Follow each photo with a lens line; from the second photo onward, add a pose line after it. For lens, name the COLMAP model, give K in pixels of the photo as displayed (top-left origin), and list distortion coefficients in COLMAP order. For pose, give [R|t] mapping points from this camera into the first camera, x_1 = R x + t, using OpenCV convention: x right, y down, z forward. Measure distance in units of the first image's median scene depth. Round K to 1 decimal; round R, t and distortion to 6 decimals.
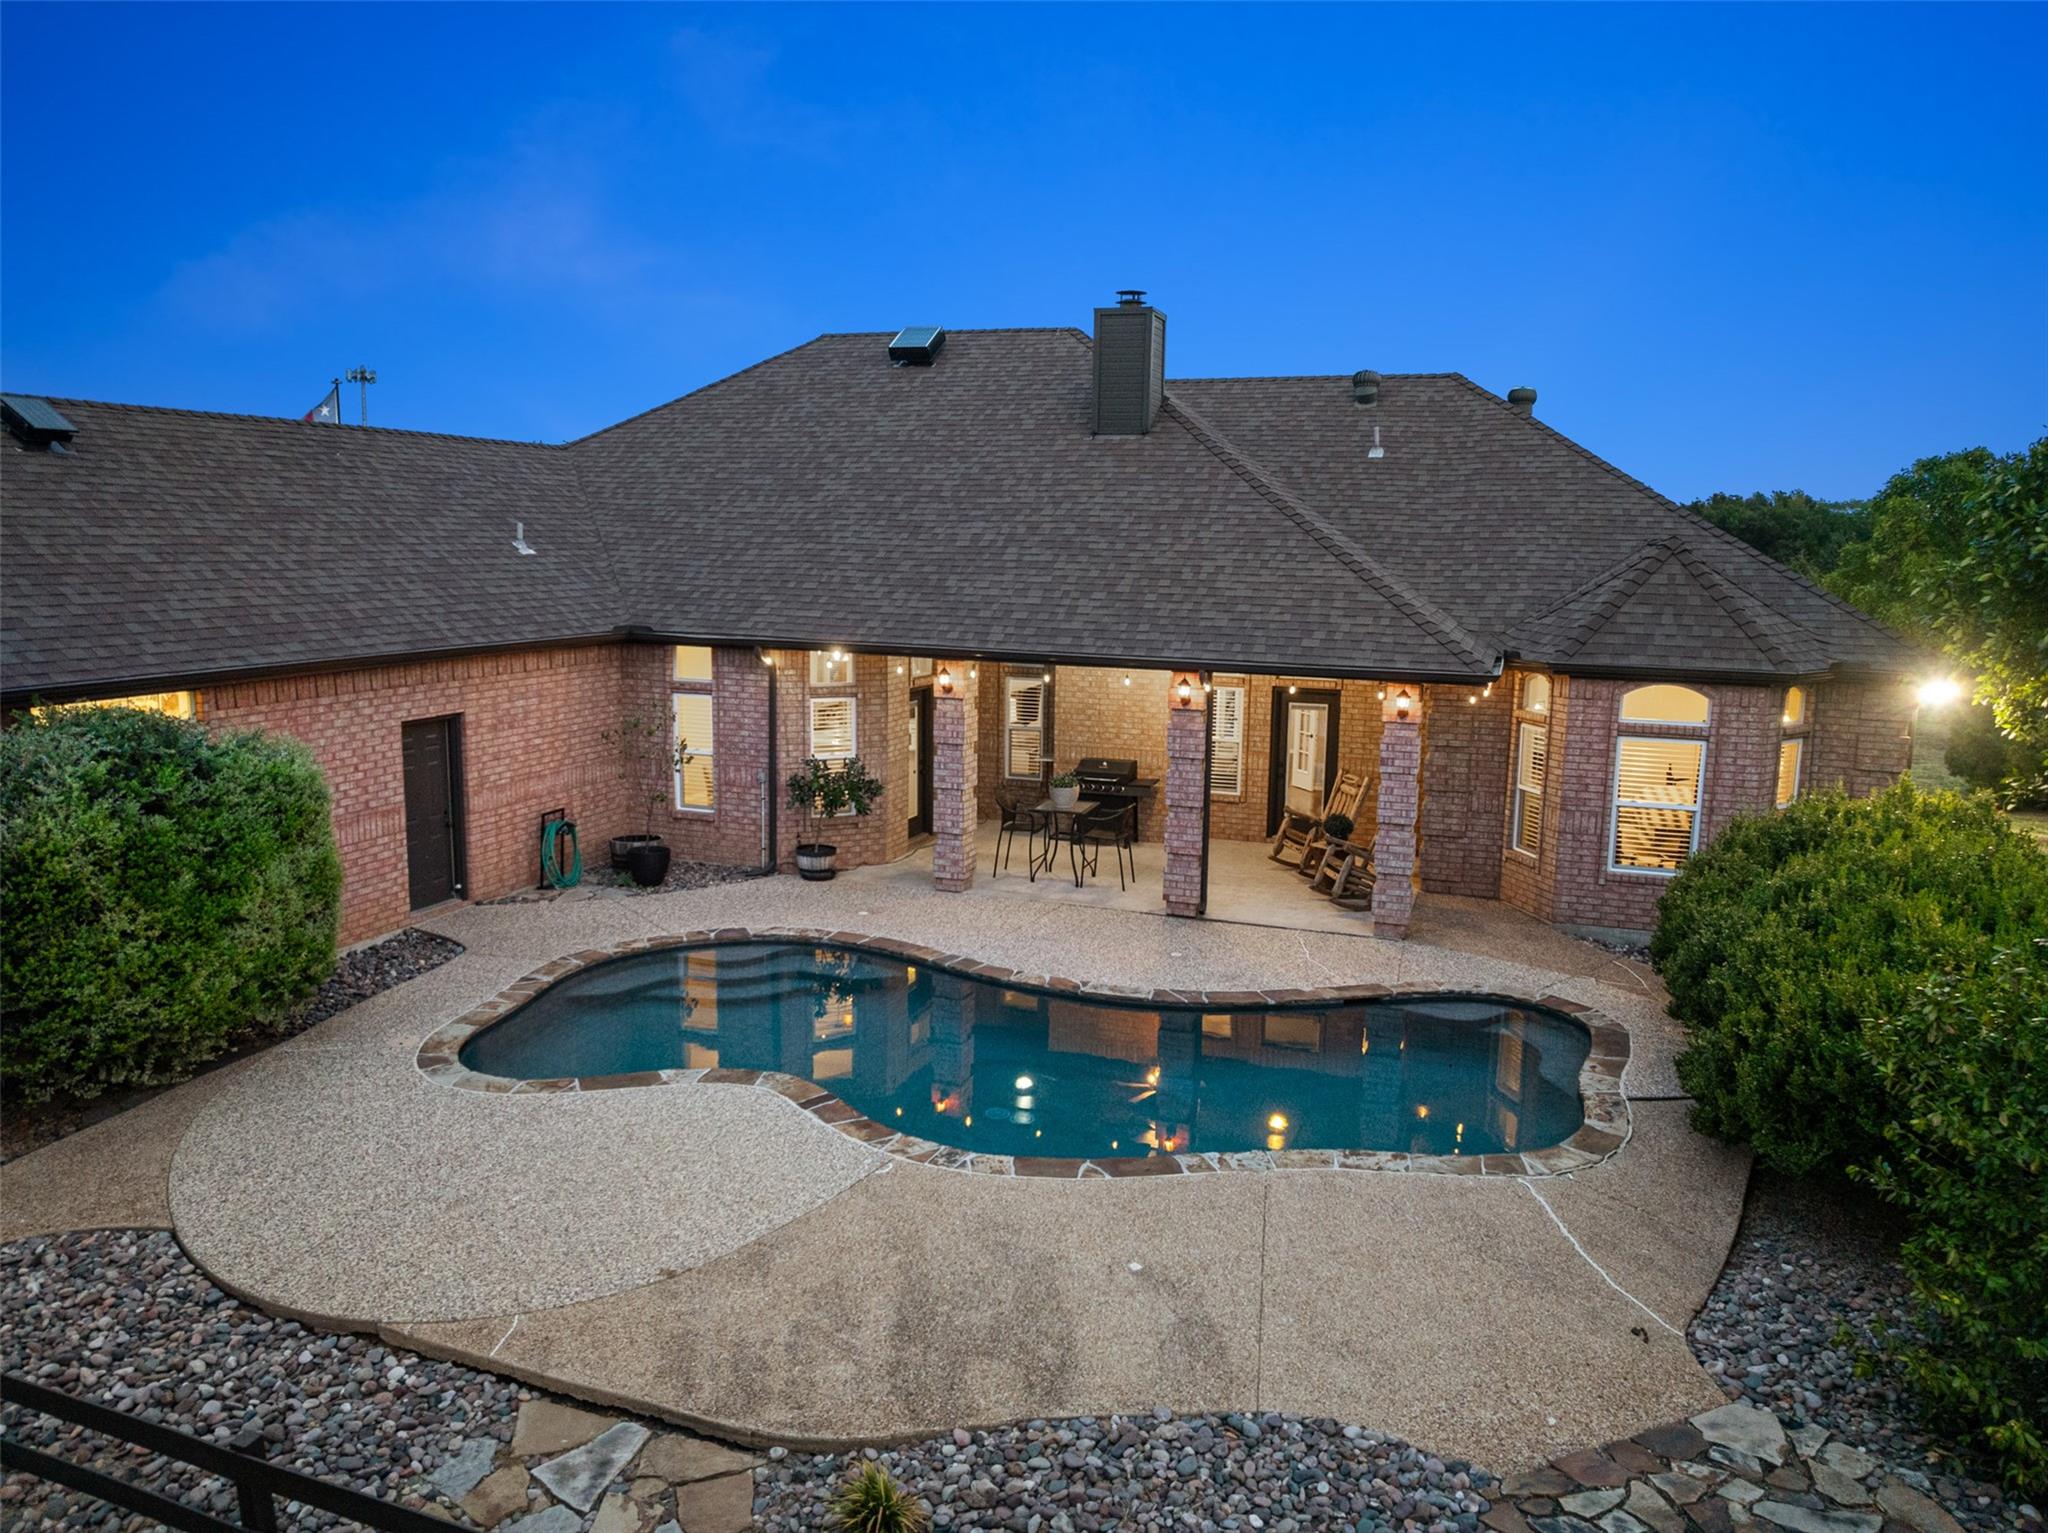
lens RADIAL K [[1435.8, 0, 1024.0], [0, 1435.8, 766.5], [0, 0, 1]] dist [-0.040004, -0.007225]
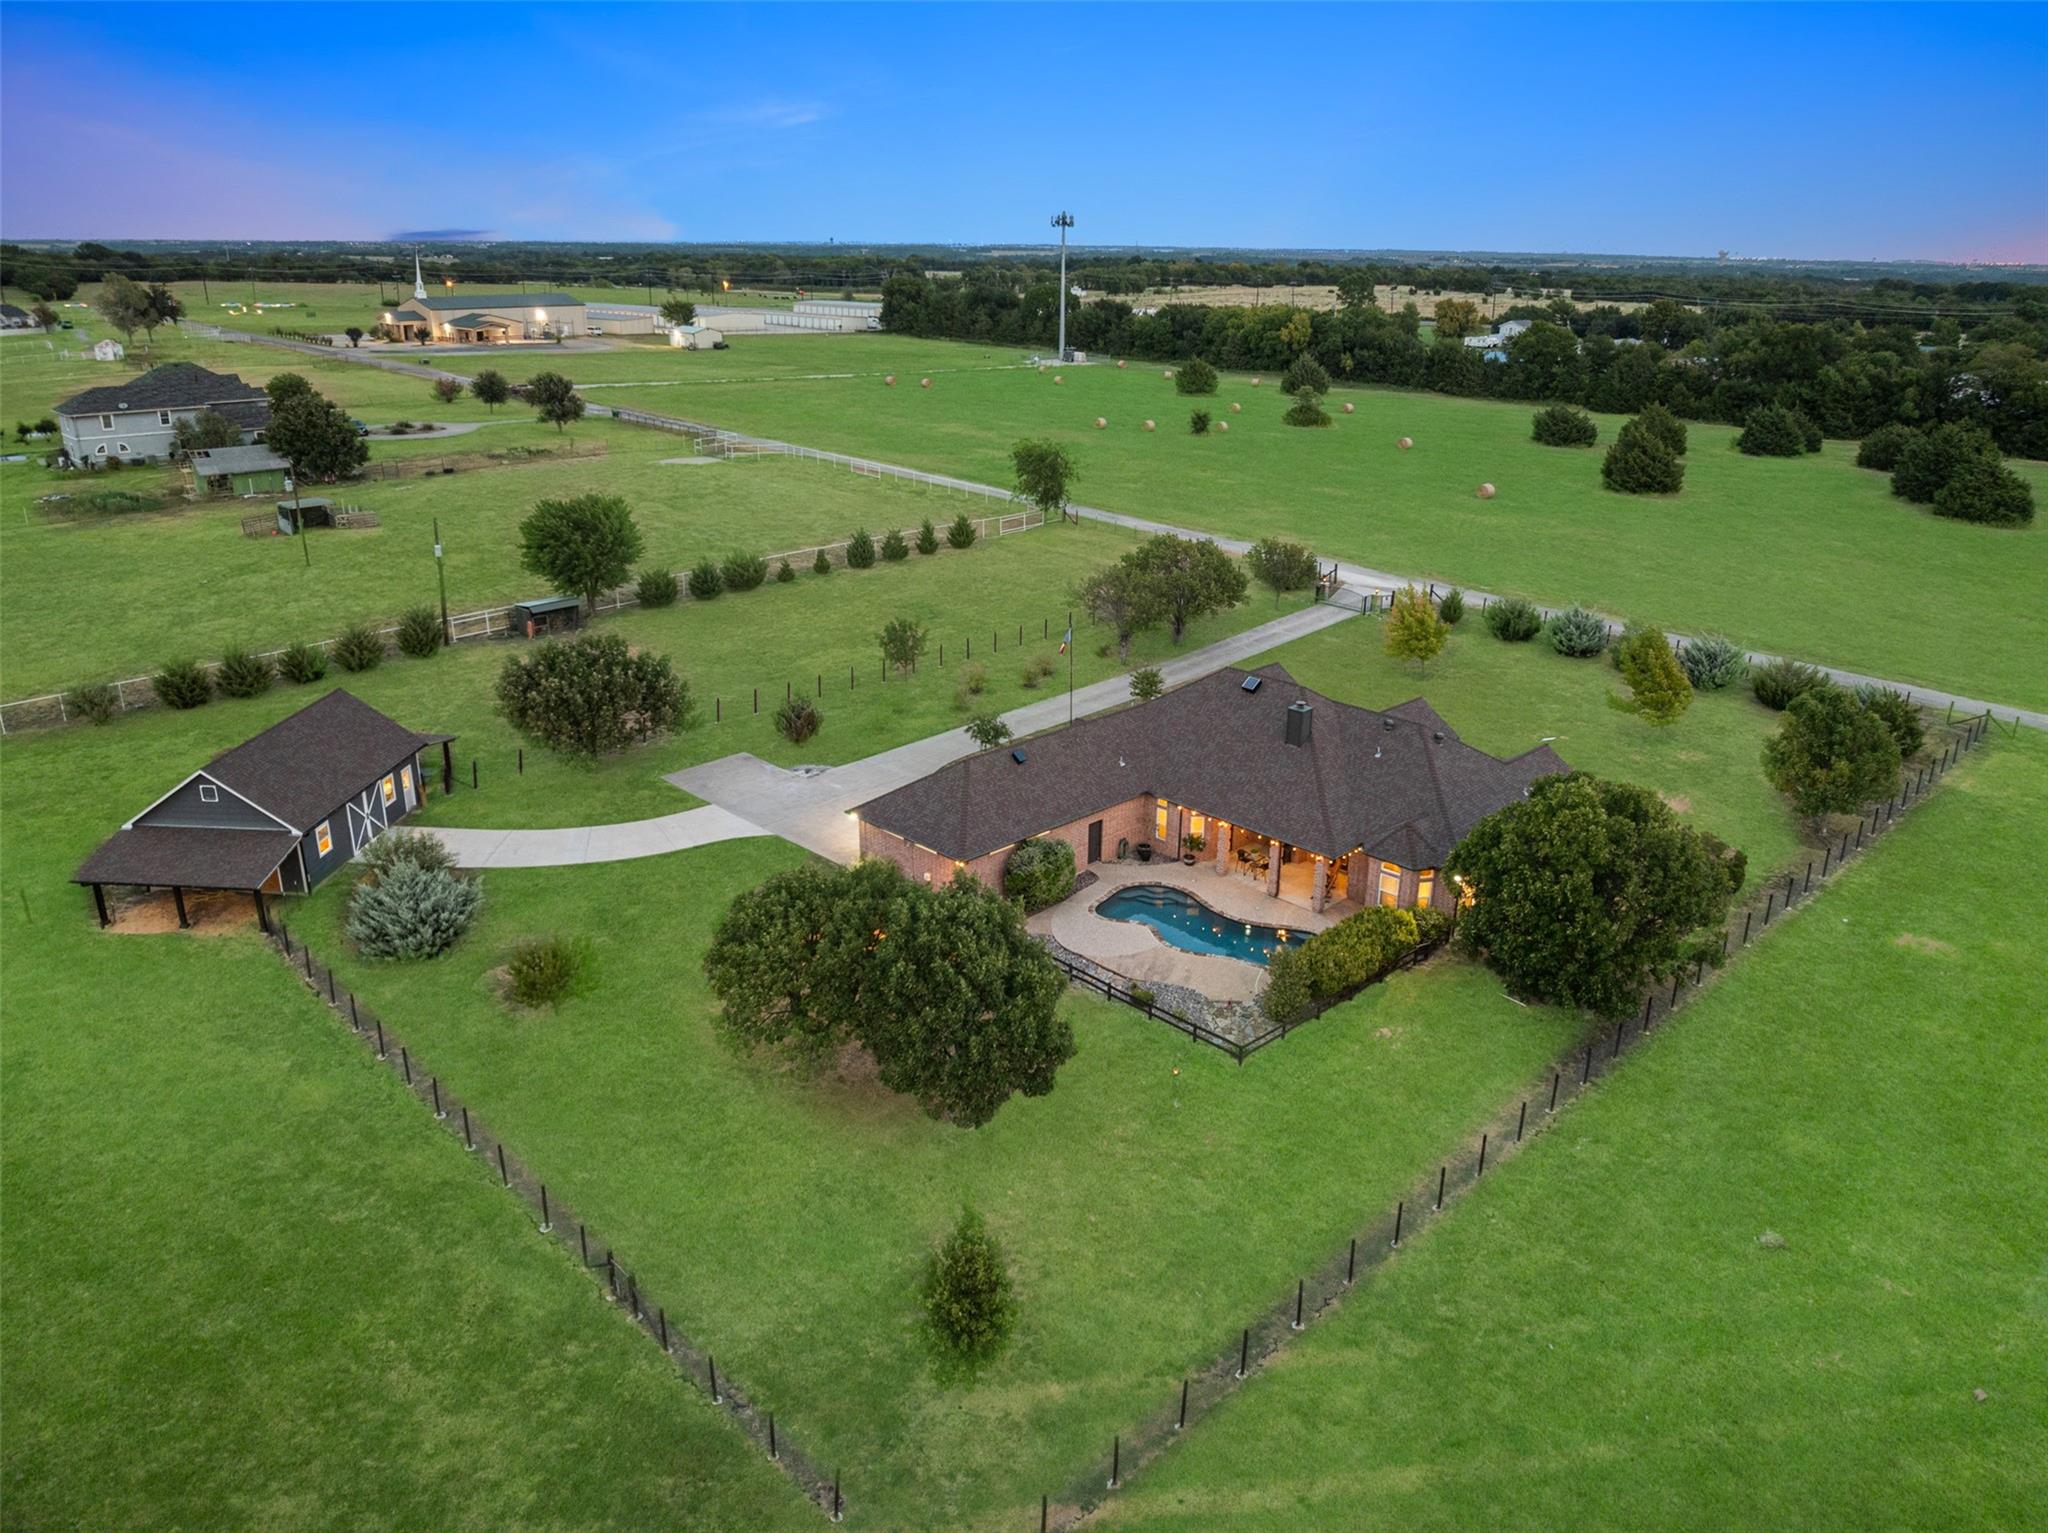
lens RADIAL K [[1442.1, 0, 1024.0], [0, 1442.1, 766.5], [0, 0, 1]] dist [0.008137, -0.071171]
pose [[0.901888, 0.141506, -0.408135, 1.147022], [-0.060327, 0.976824, 0.205369, -1.089229], [0.427737, -0.160598, 0.889522, -2.949611]]
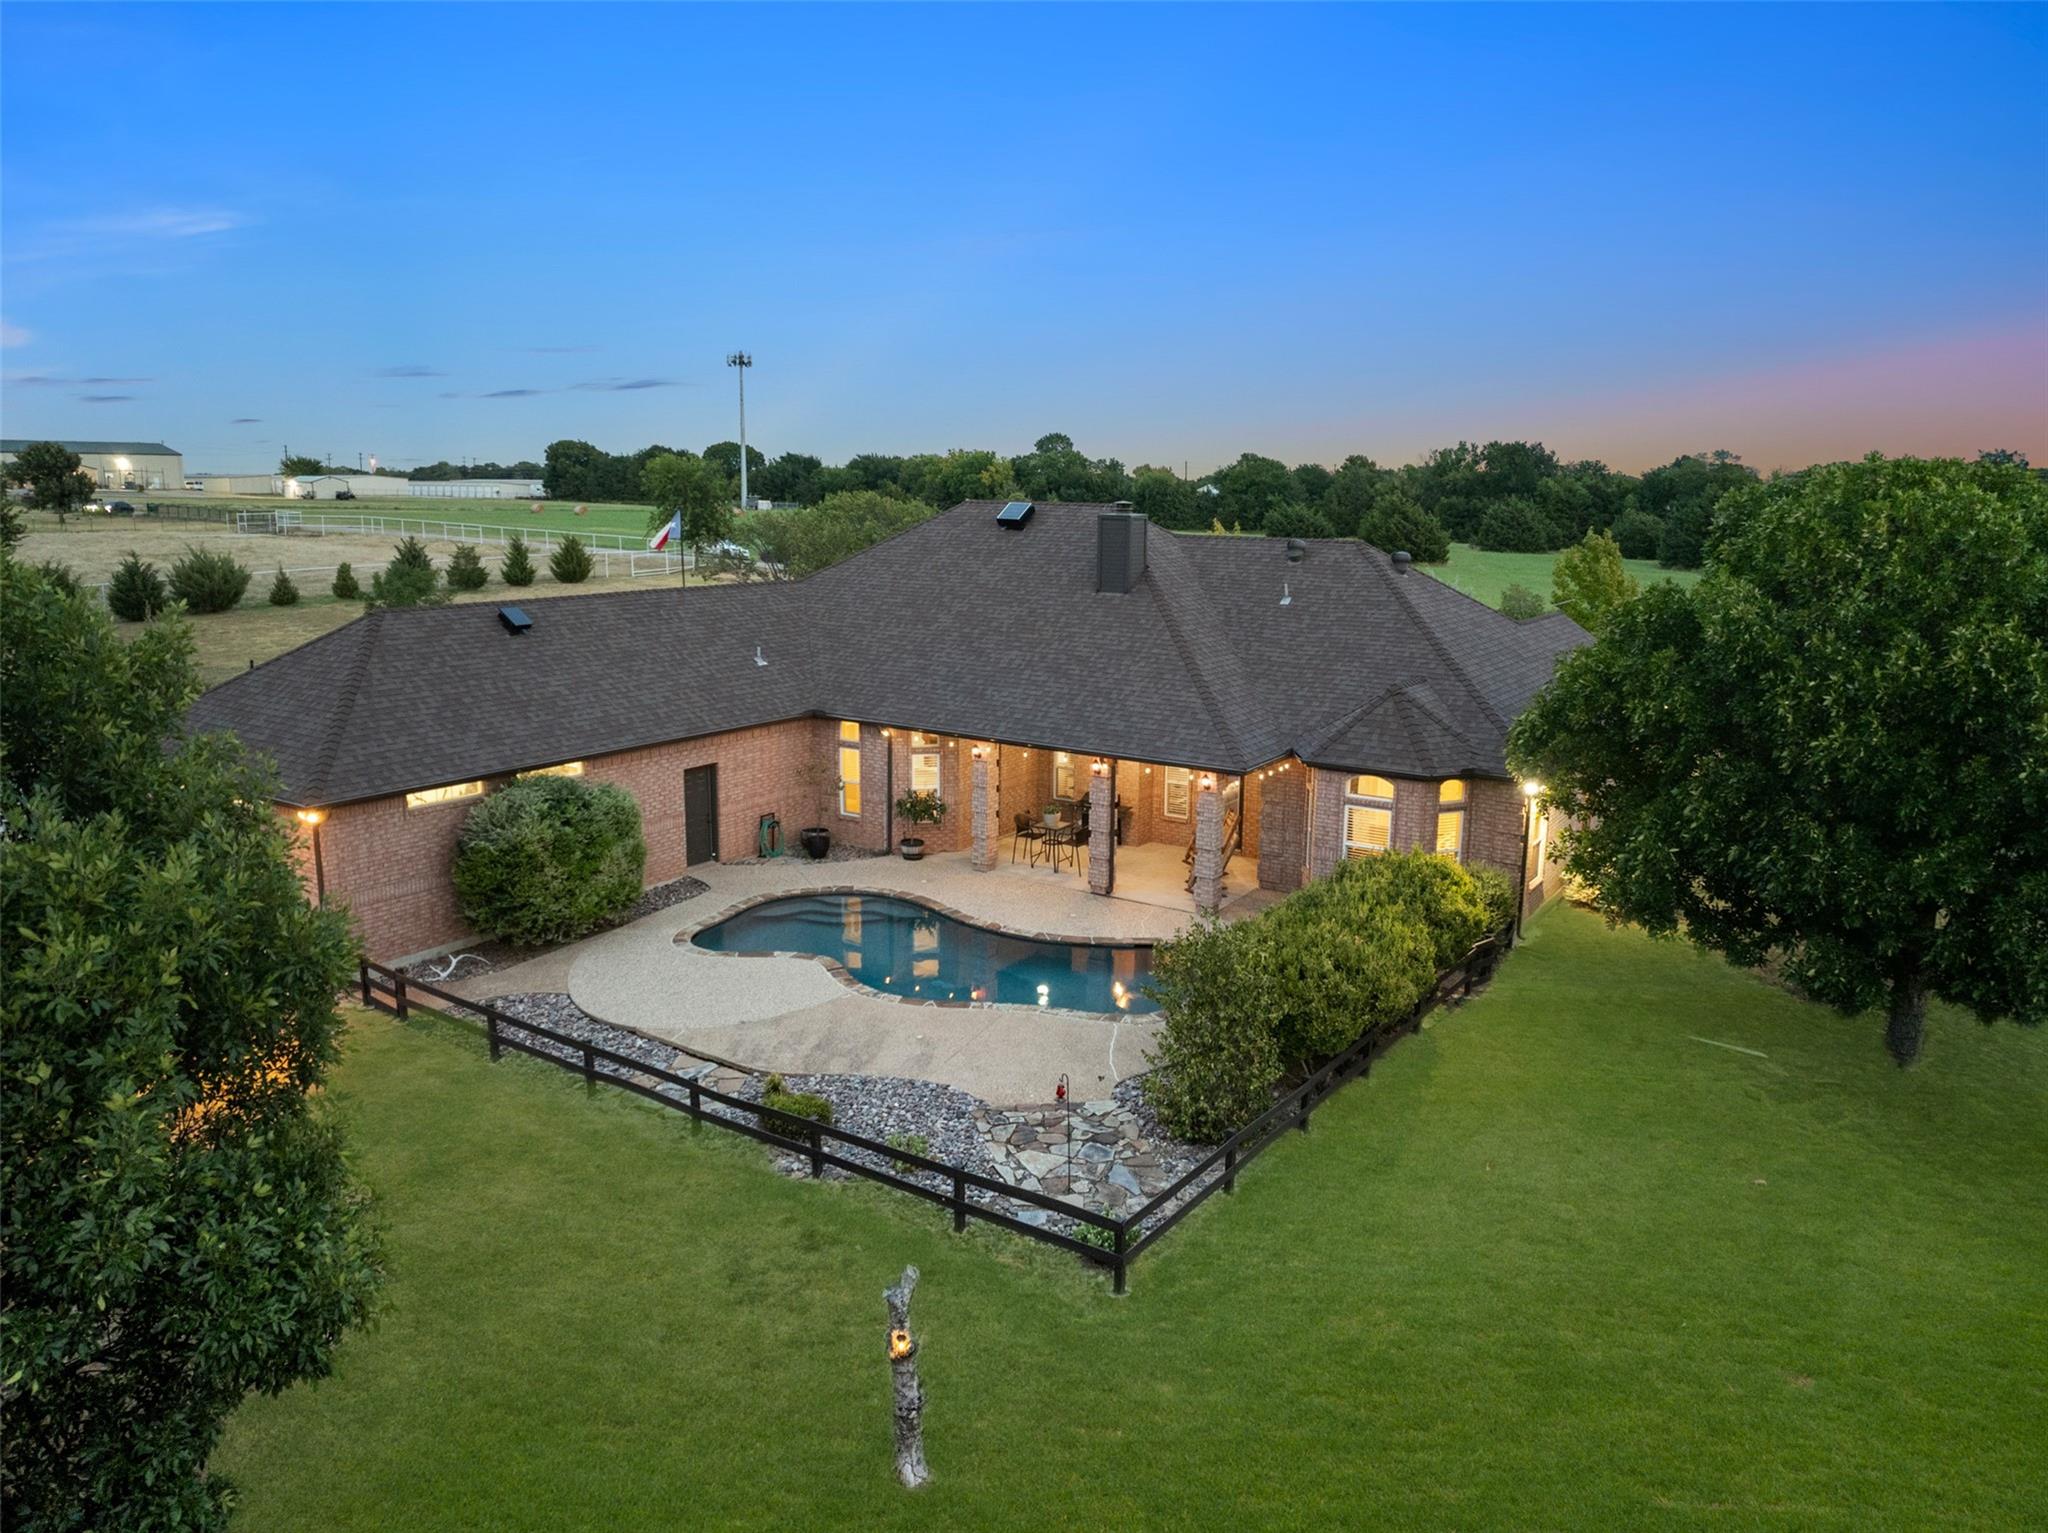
lens RADIAL K [[1435.8, 0, 1024.0], [0, 1435.8, 766.5], [0, 0, 1]] dist [-0.040004, -0.007225]
pose [[0.970611, 0.040263, -0.237260, 0.468582], [-0.031858, 0.998725, 0.039154, -0.125552], [0.238534, -0.030445, 0.970657, -0.769519]]
